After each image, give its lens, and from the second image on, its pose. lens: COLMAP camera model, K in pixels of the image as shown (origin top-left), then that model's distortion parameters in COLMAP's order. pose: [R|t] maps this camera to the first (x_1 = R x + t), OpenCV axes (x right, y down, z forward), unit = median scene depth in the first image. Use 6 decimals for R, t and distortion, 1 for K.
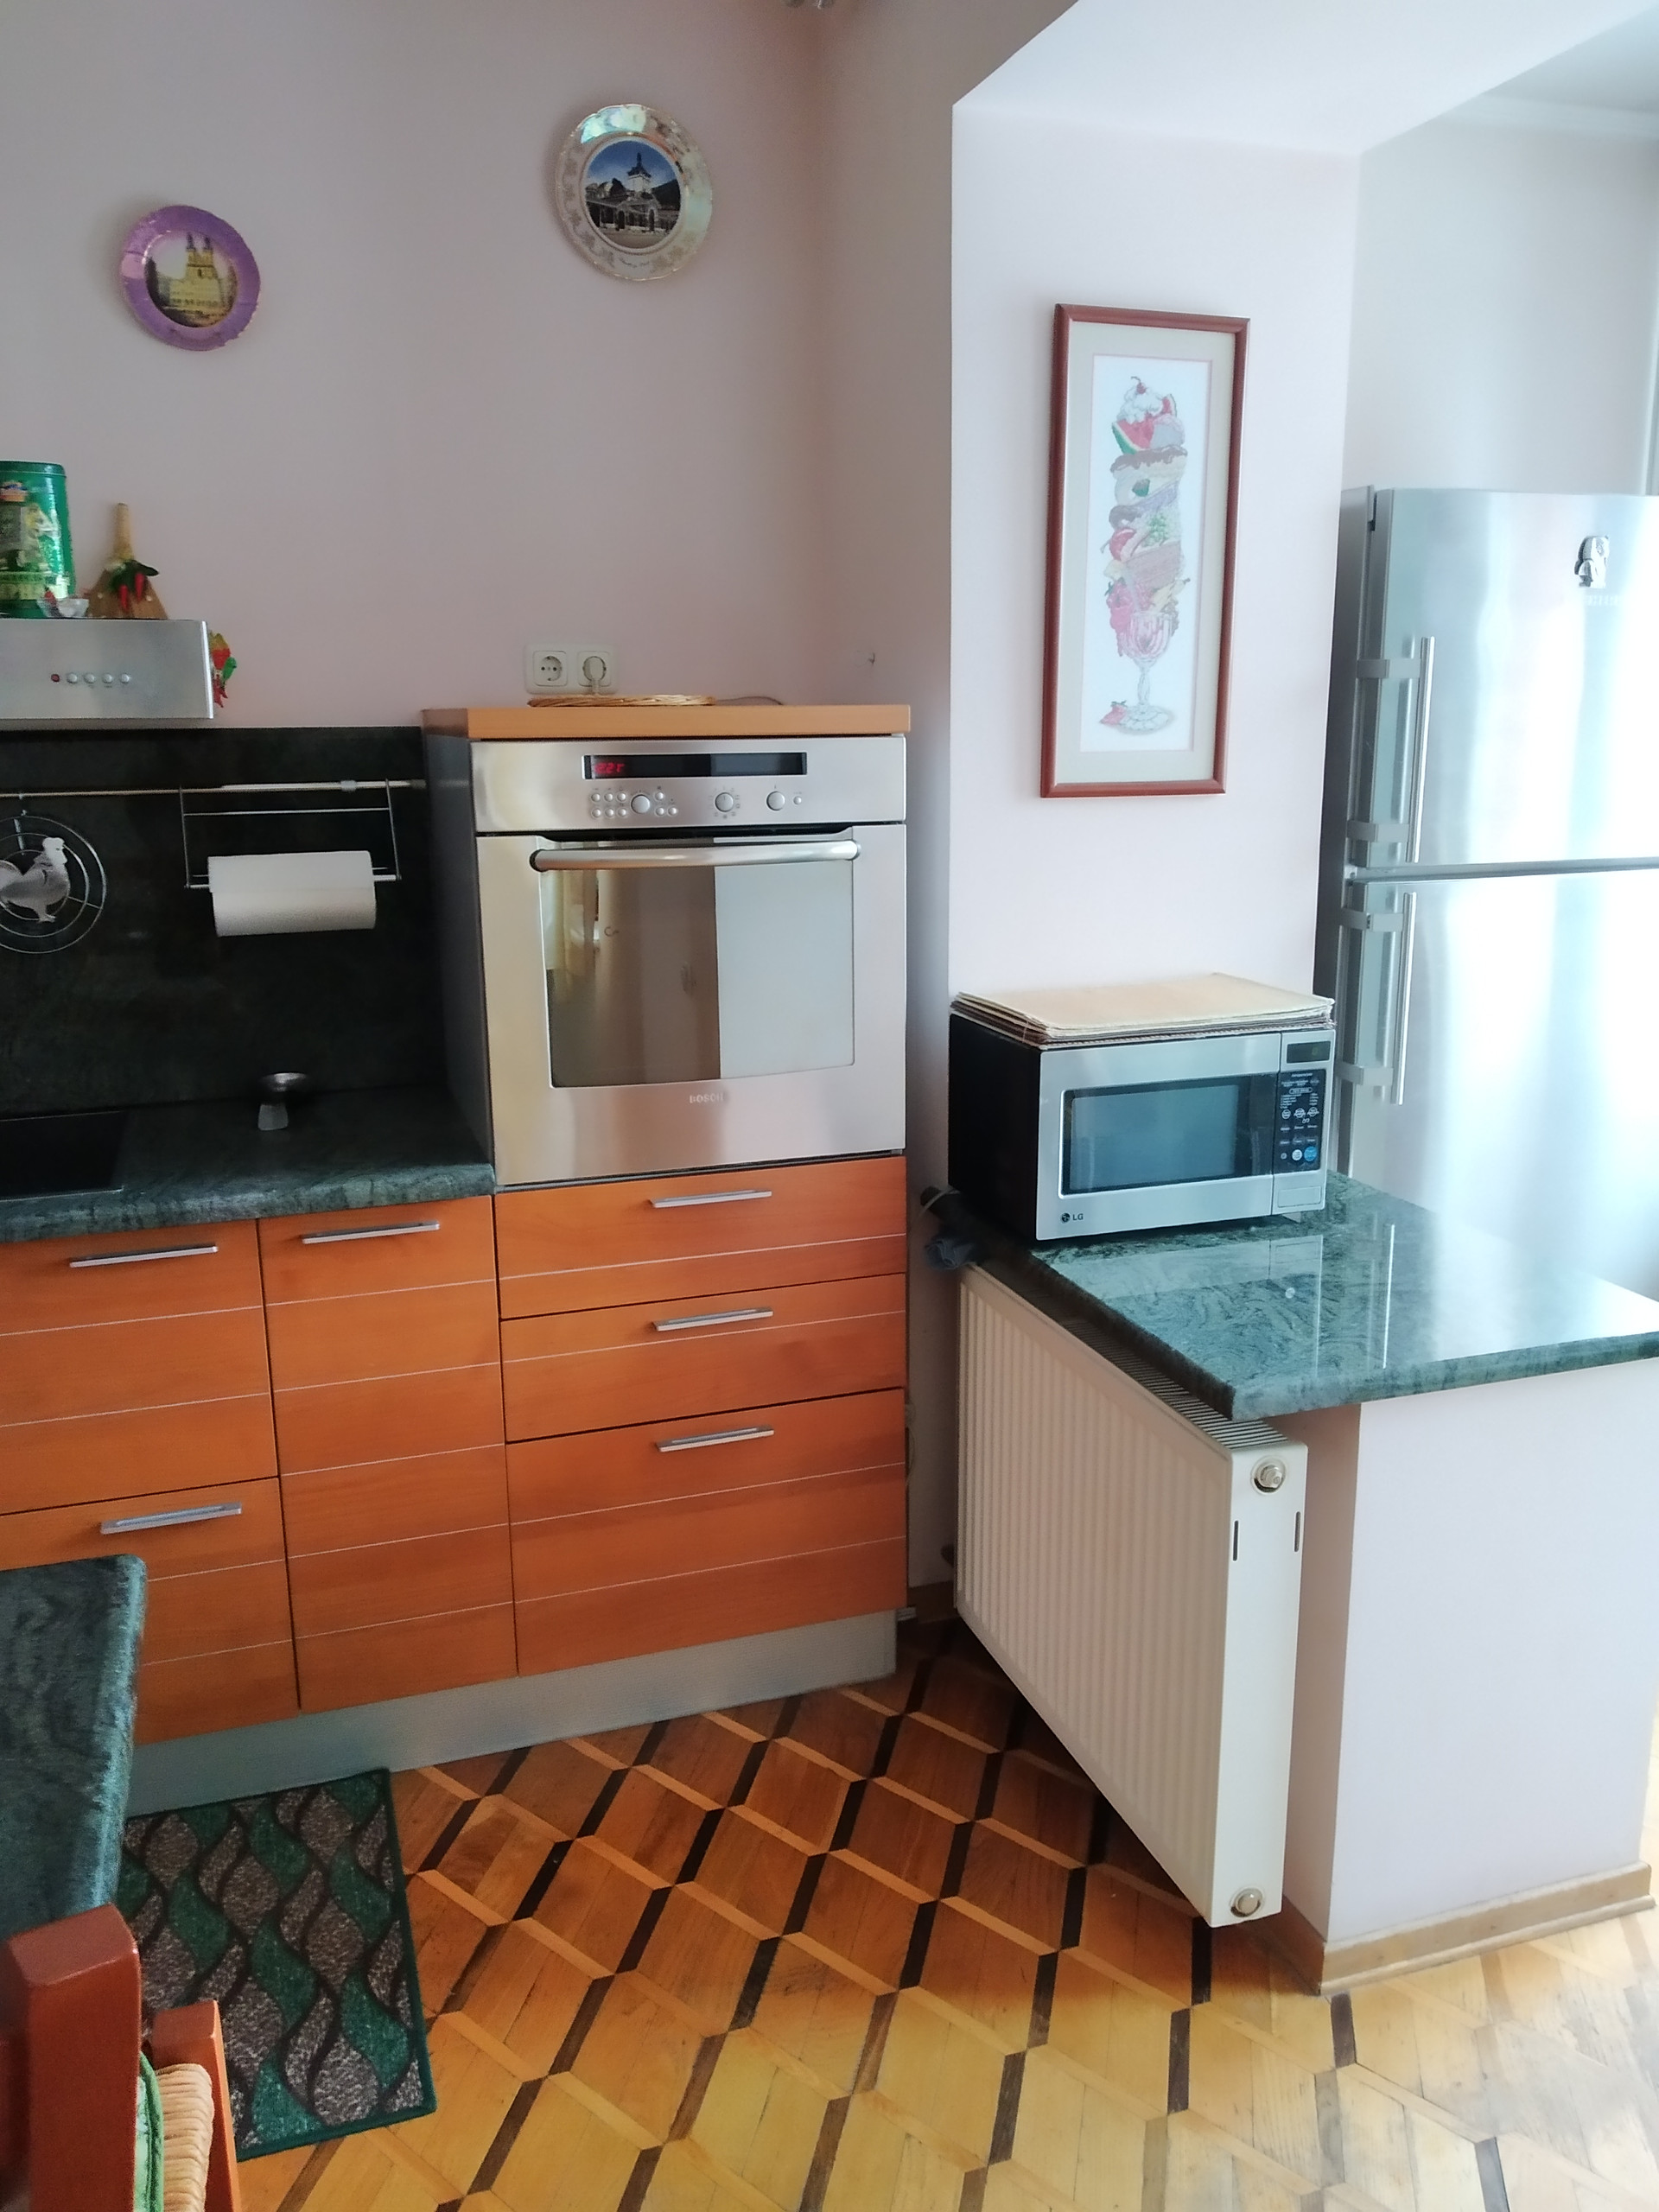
lens RADIAL K [[1728.4, 0, 829.7], [0, 1728.4, 1116.2], [0, 0, 1]] dist [-0.002758, -0.007475]
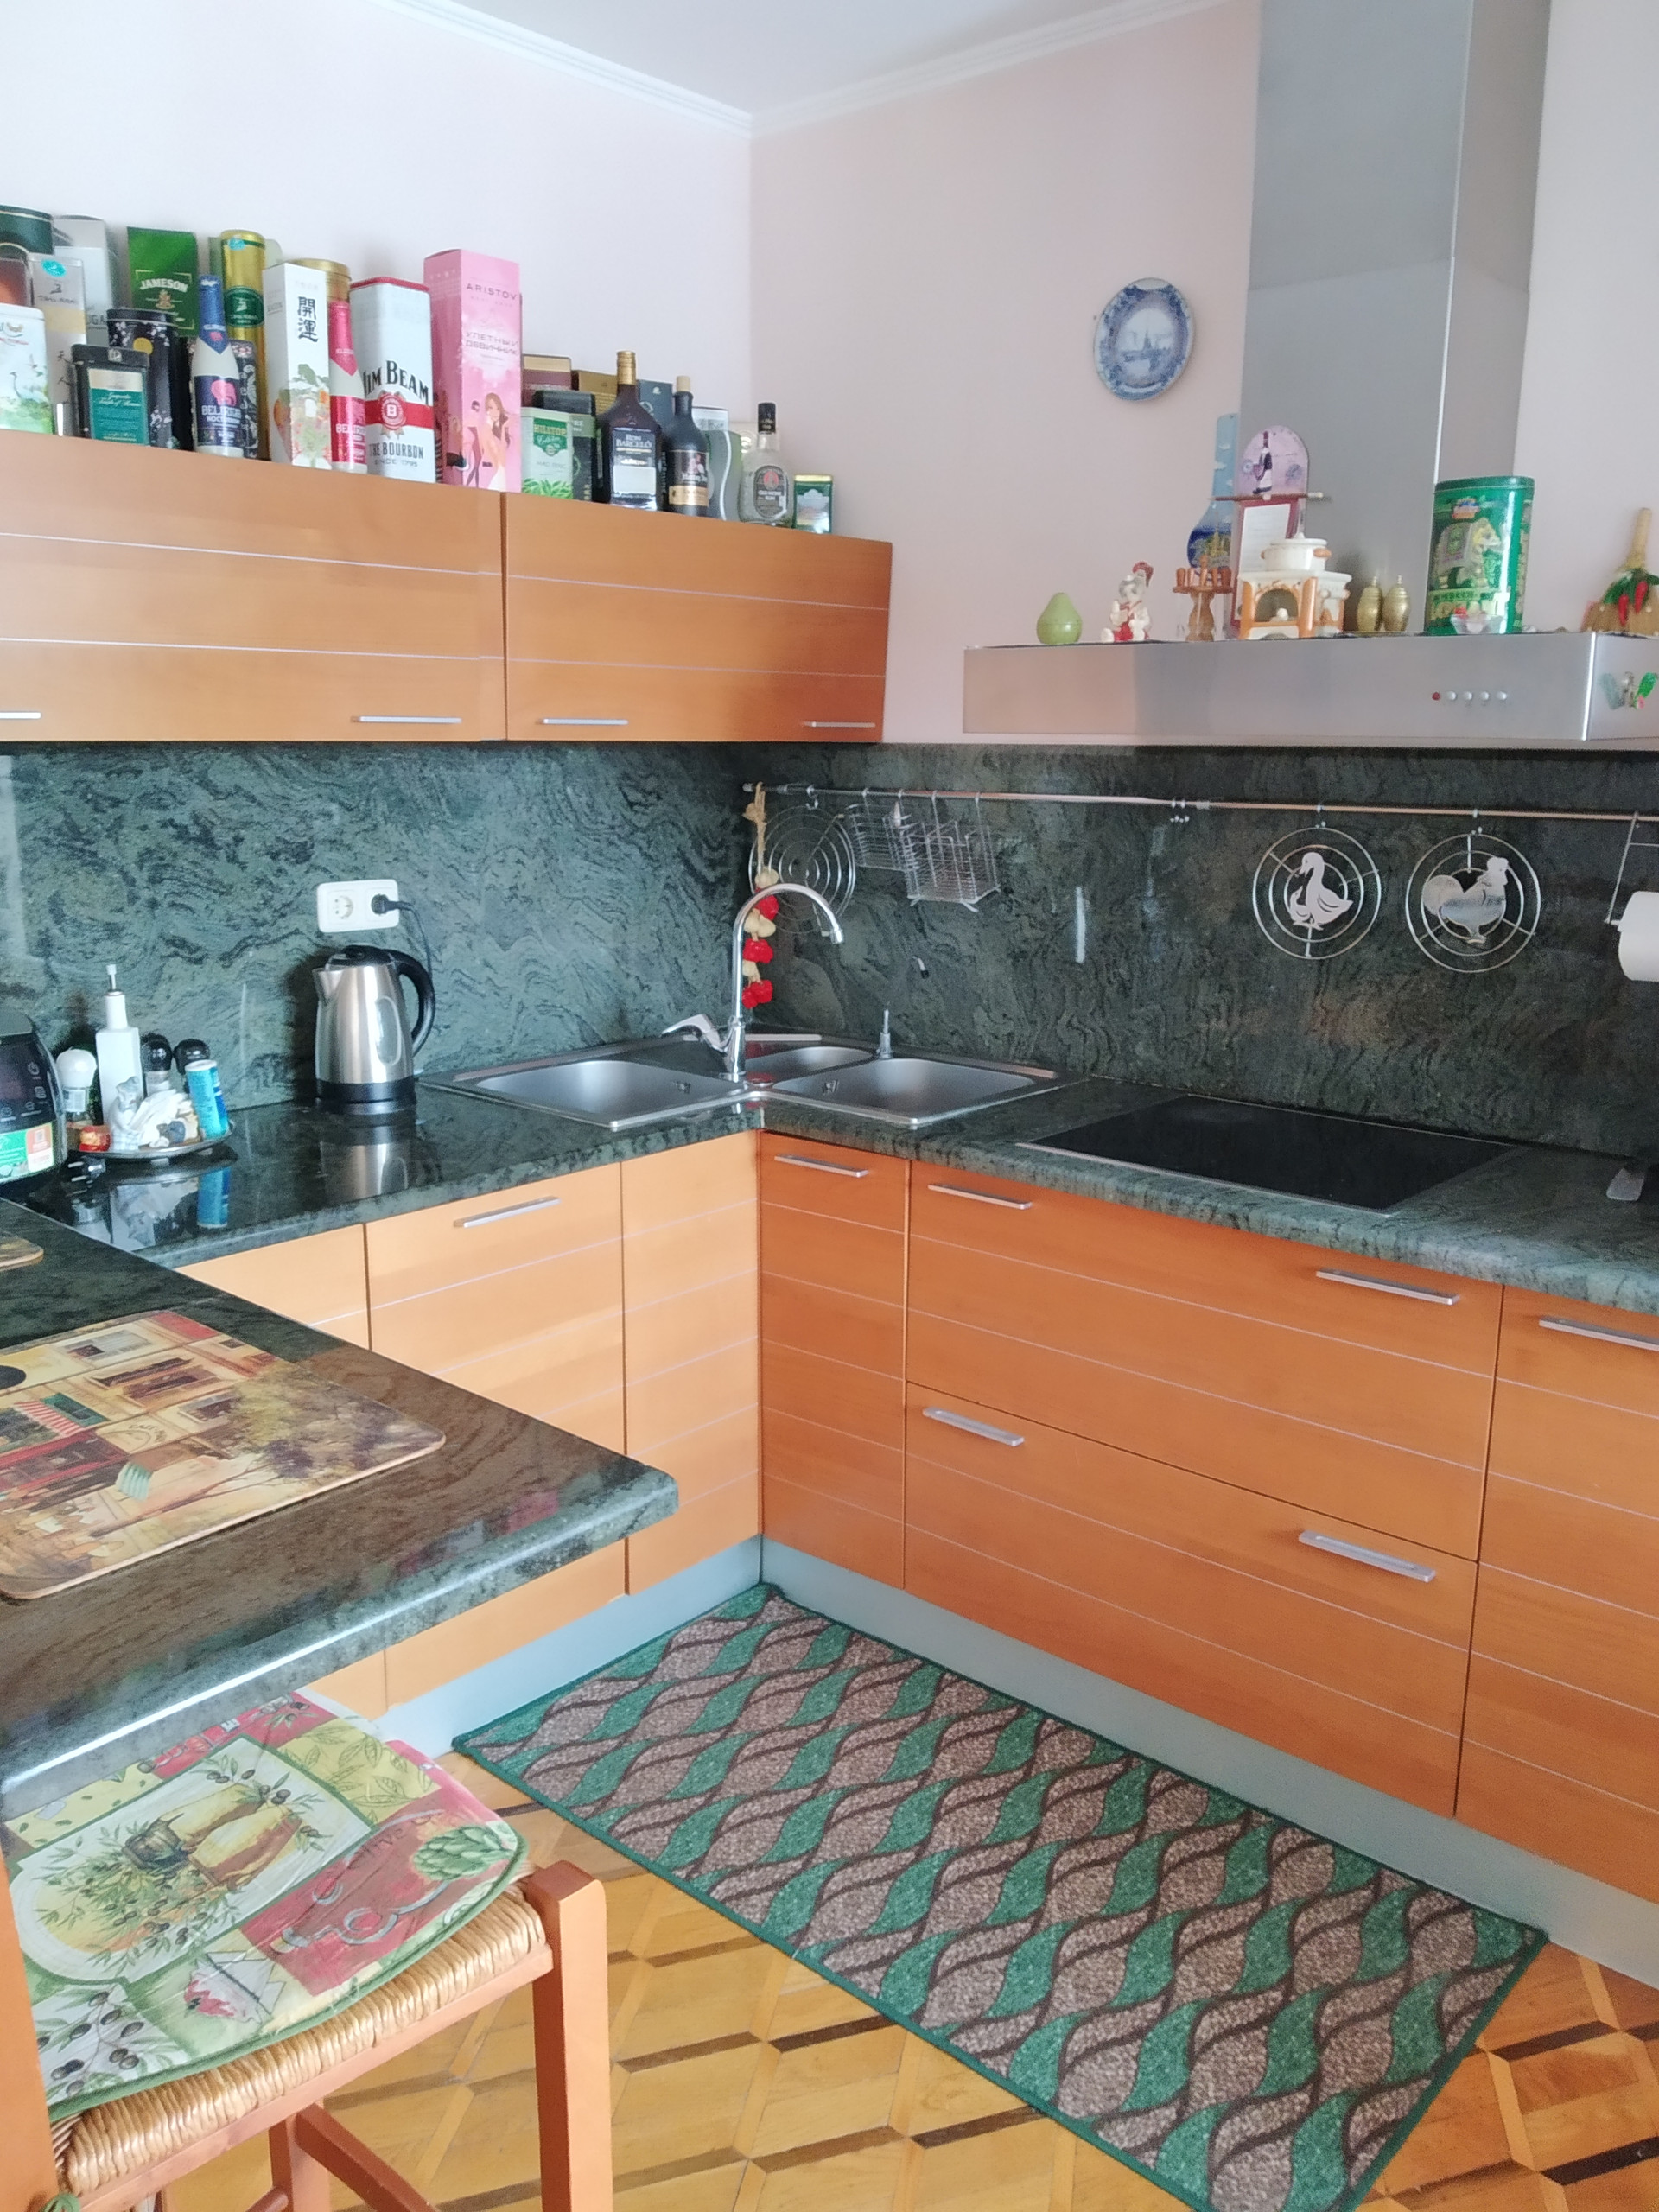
lens RADIAL K [[1728.4, 0, 829.7], [0, 1728.4, 1116.2], [0, 0, 1]] dist [-0.002758, -0.007475]
pose [[0.510511, 0.201603, -0.835904, 0.235189], [-0.208574, 0.972128, 0.107075, -0.050862], [0.834192, 0.119684, 0.538331, 0.197028]]
